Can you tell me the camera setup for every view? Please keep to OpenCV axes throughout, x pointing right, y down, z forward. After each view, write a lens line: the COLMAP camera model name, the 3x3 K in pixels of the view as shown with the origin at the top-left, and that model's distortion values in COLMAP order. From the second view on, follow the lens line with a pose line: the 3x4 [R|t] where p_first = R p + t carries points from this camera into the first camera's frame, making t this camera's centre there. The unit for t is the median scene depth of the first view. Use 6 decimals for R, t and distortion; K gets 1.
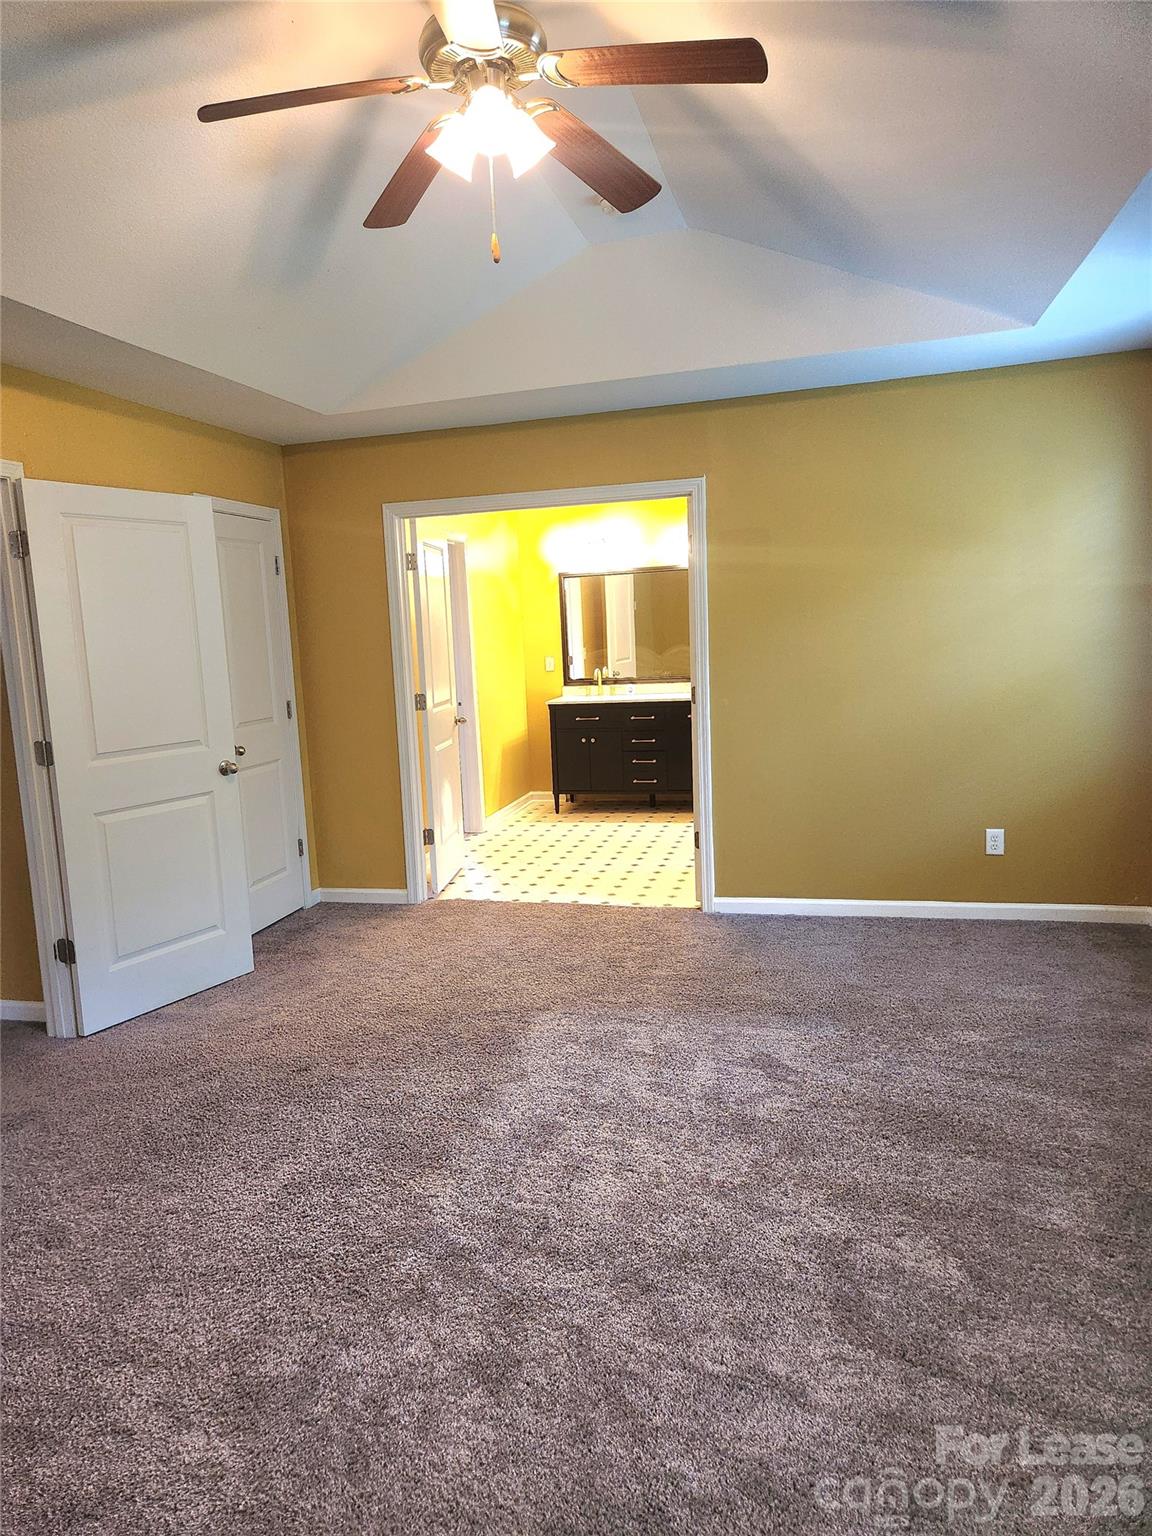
lens RADIAL K [[1035.6, 0, 569.8], [0, 1035.6, 759.2], [0, 0, 1]] dist [0.054848, -0.044705]
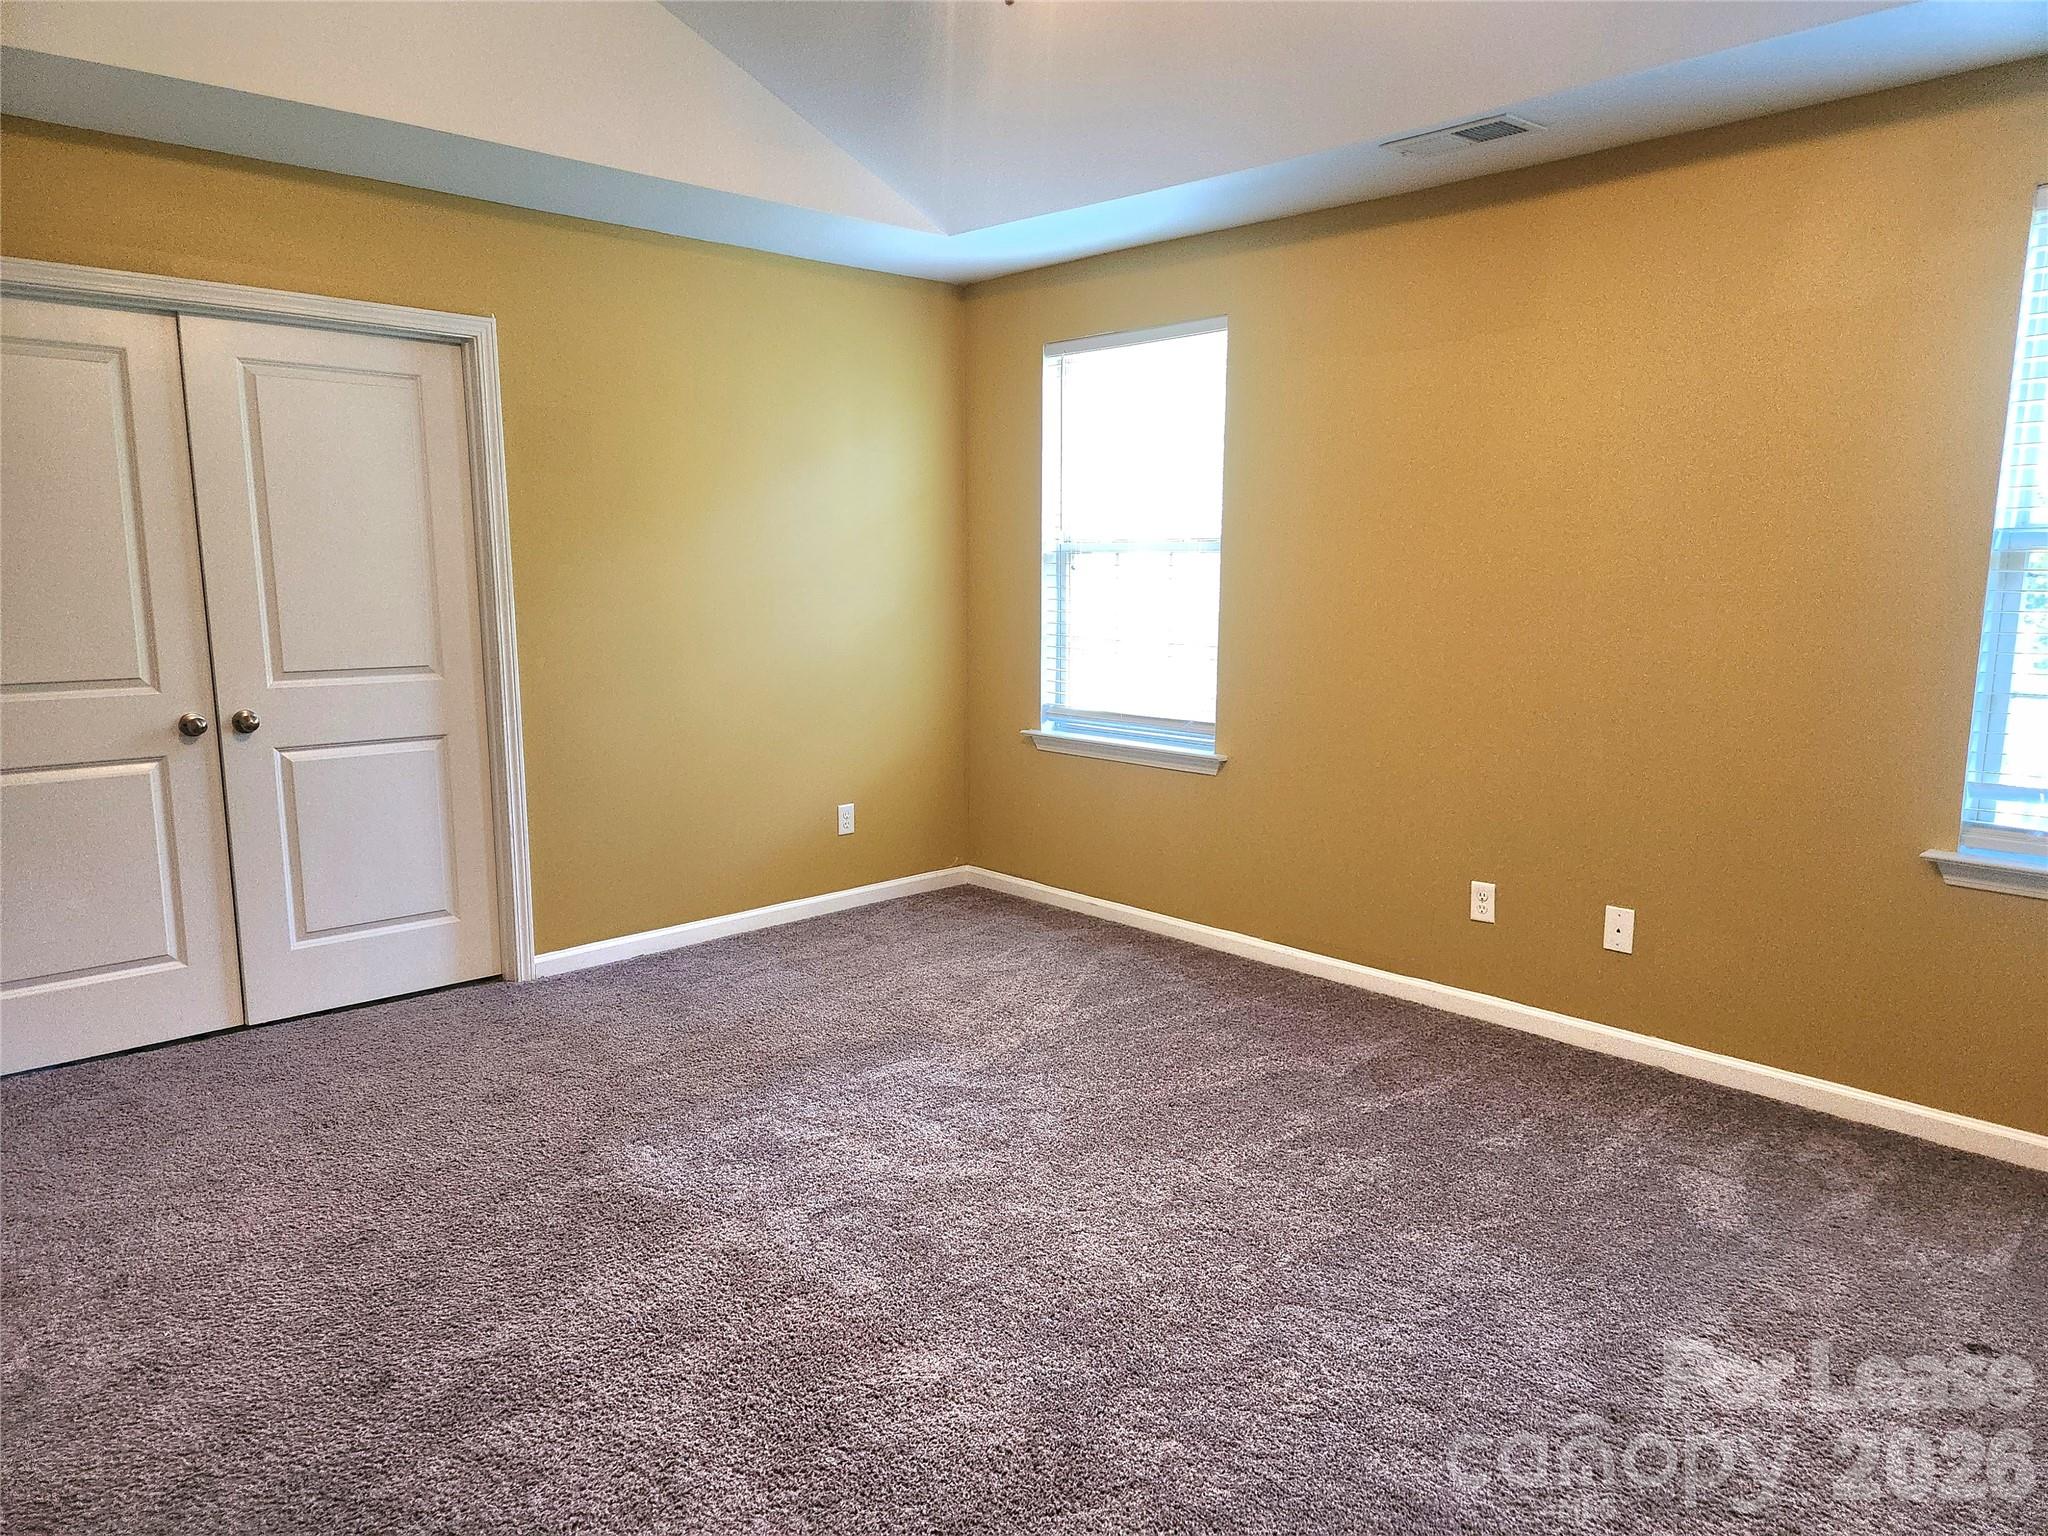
lens RADIAL K [[1380.8, 0, 1018.1], [0, 1380.8, 783.9], [0, 0, 1]] dist [0.054848, -0.044705]
pose [[0.521989, -0.092294, 0.847944, -0.781763], [0.082041, 0.994952, 0.057792, -0.006024], [-0.848998, 0.039400, 0.526926, 0.450925]]
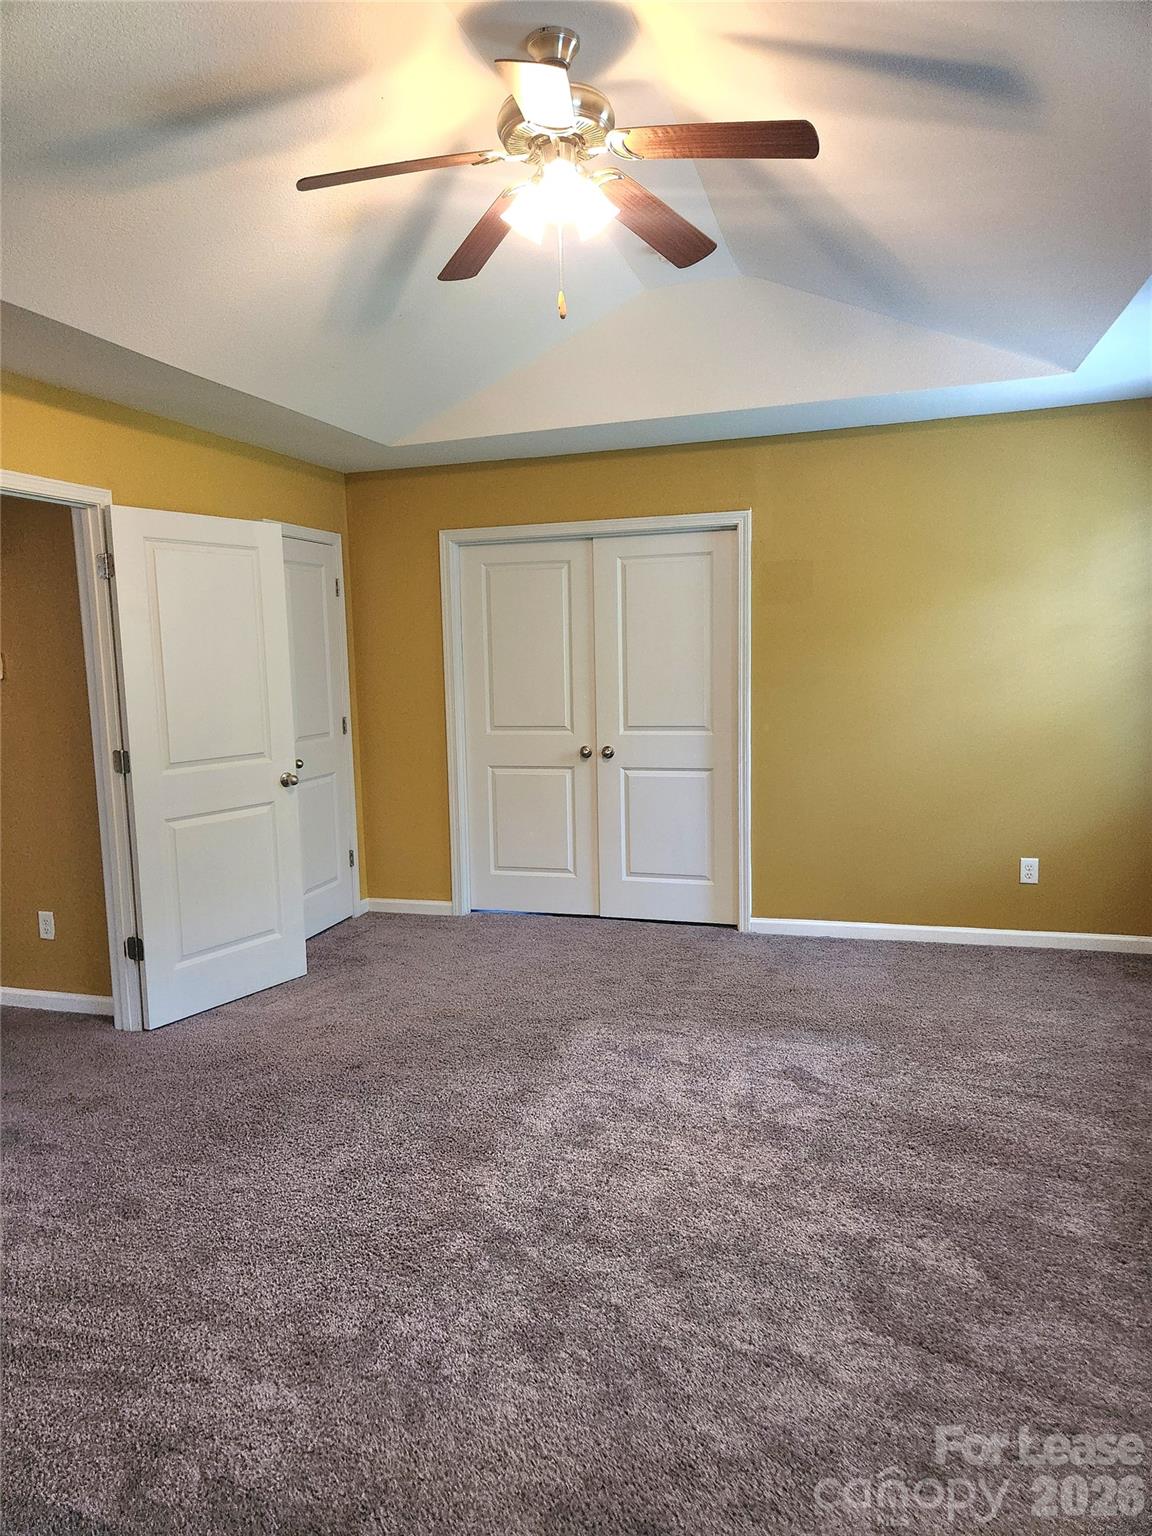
lens RADIAL K [[1035.6, 0, 568.9], [0, 1035.6, 767.3], [0, 0, 1]] dist [0.054848, -0.044705]
pose [[0.999011, 0.023963, -0.037464, -0.009870], [-0.024427, 0.999630, -0.011986, 0.002257], [0.037163, 0.012890, 0.999226, -0.061970]]
